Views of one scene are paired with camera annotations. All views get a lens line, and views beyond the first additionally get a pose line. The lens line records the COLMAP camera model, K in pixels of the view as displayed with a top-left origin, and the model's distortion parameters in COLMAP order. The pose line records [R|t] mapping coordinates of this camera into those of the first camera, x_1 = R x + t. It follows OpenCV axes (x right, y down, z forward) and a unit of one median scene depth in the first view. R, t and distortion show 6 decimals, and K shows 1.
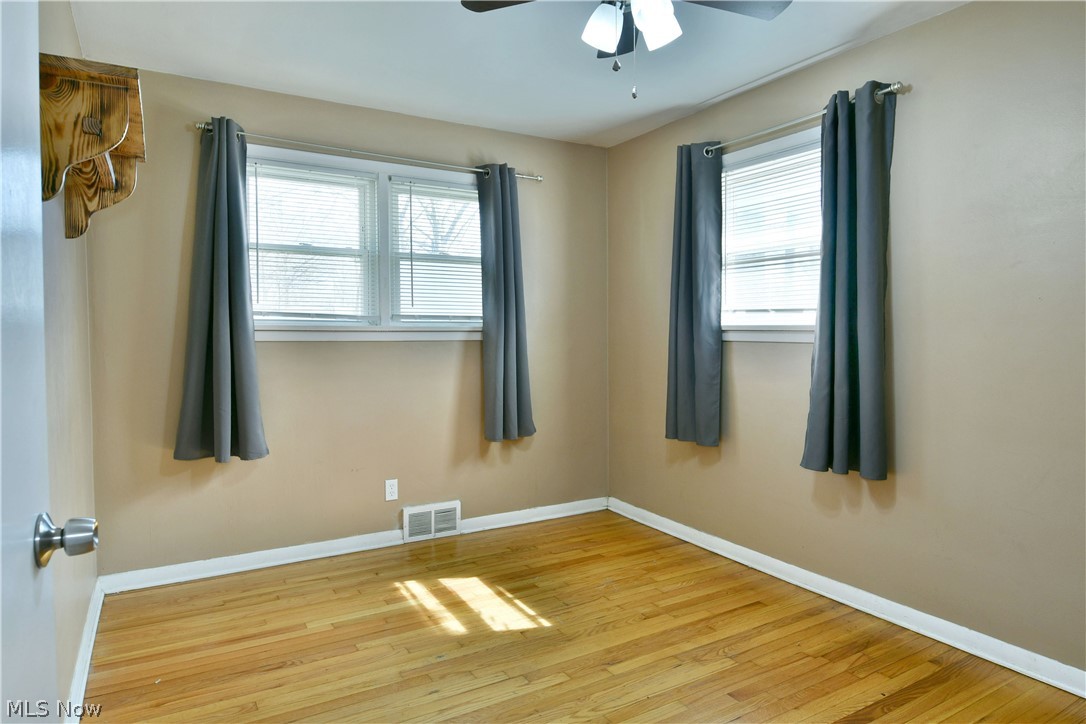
lens RADIAL K [[655.1, 0, 538.3], [0, 655.1, 345.4], [0, 0, 1]] dist [-0.013305, -0.004617]
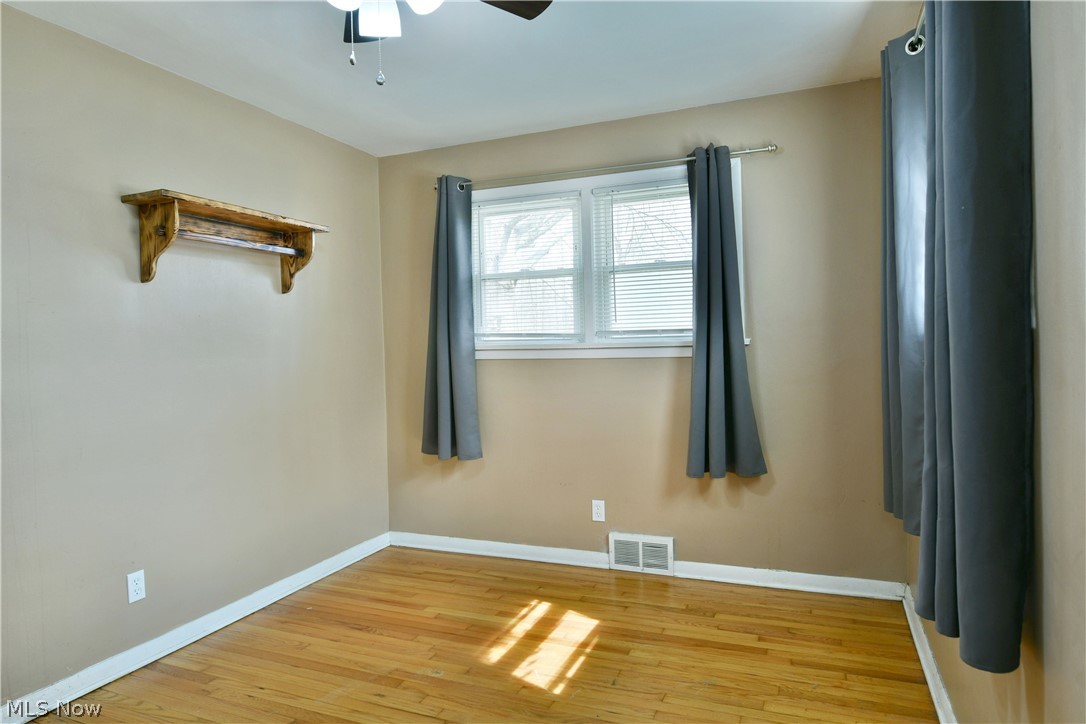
lens RADIAL K [[655.1, 0, 540.4], [0, 655.1, 357.7], [0, 0, 1]] dist [-0.013305, -0.004617]
pose [[0.599053, -0.001586, -0.800708, 0.549569], [0.006406, 0.999976, 0.002812, -0.011826], [0.800684, -0.006814, 0.599048, 0.376151]]
